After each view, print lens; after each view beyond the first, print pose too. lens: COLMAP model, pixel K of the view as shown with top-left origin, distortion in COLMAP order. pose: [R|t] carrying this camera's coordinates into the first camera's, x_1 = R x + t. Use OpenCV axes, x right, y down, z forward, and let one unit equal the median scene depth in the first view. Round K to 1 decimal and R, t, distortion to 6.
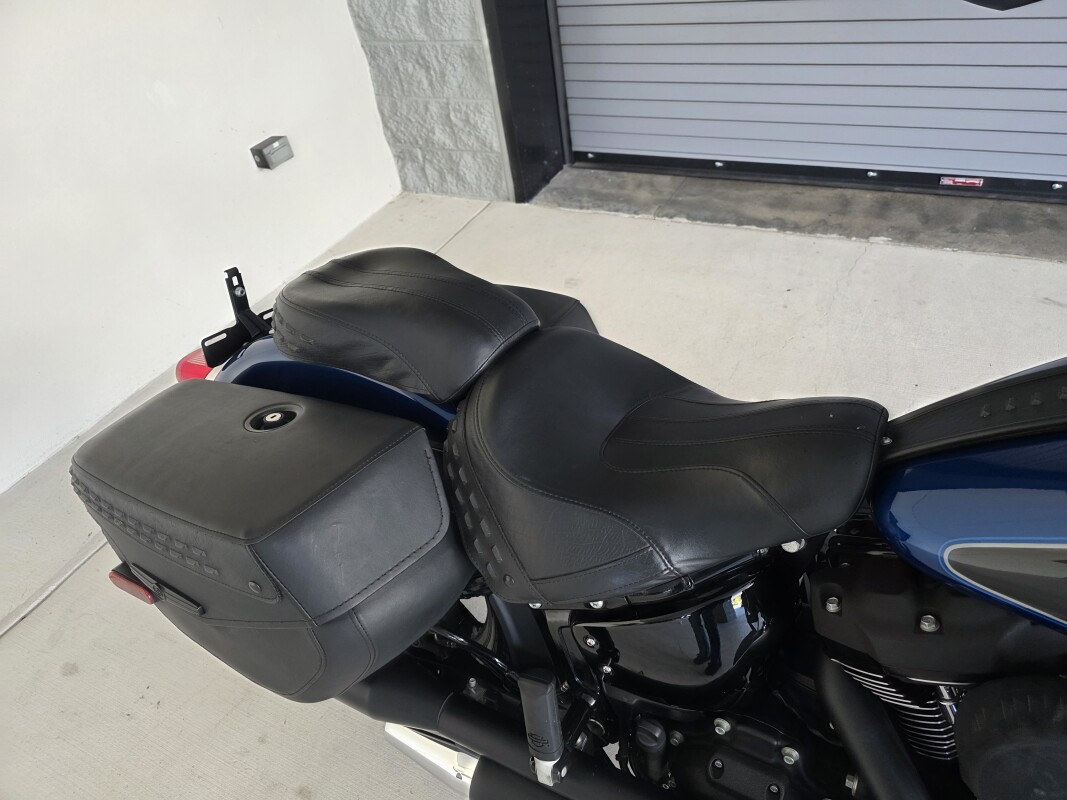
lens RADIAL K [[719.1, 0, 529.7], [0, 719.1, 402.1], [0, 0, 1]] dist [0.030778, -0.030588]
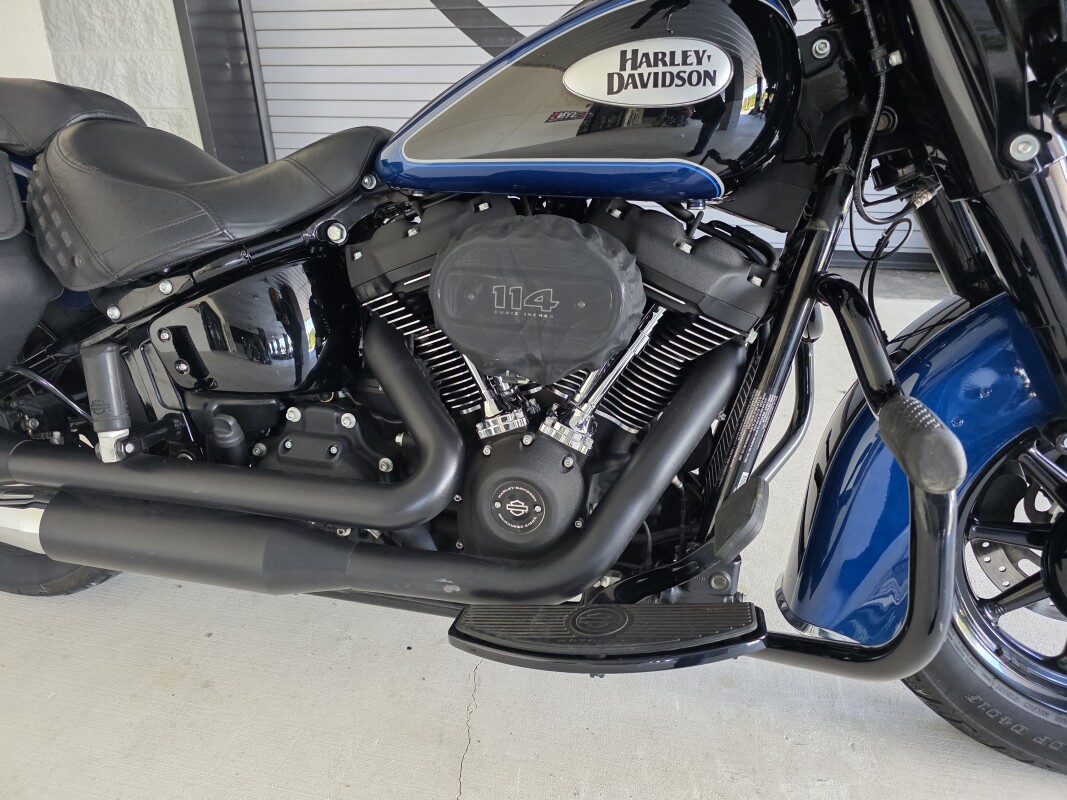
lens RADIAL K [[719.1, 0, 539.5], [0, 719.1, 398.0], [0, 0, 1]] dist [0.030778, -0.030588]
pose [[0.950435, -0.002281, 0.310914, 0.098585], [0.086768, 0.962191, -0.258184, 0.262610], [-0.298570, 0.272364, 0.914699, -0.056143]]
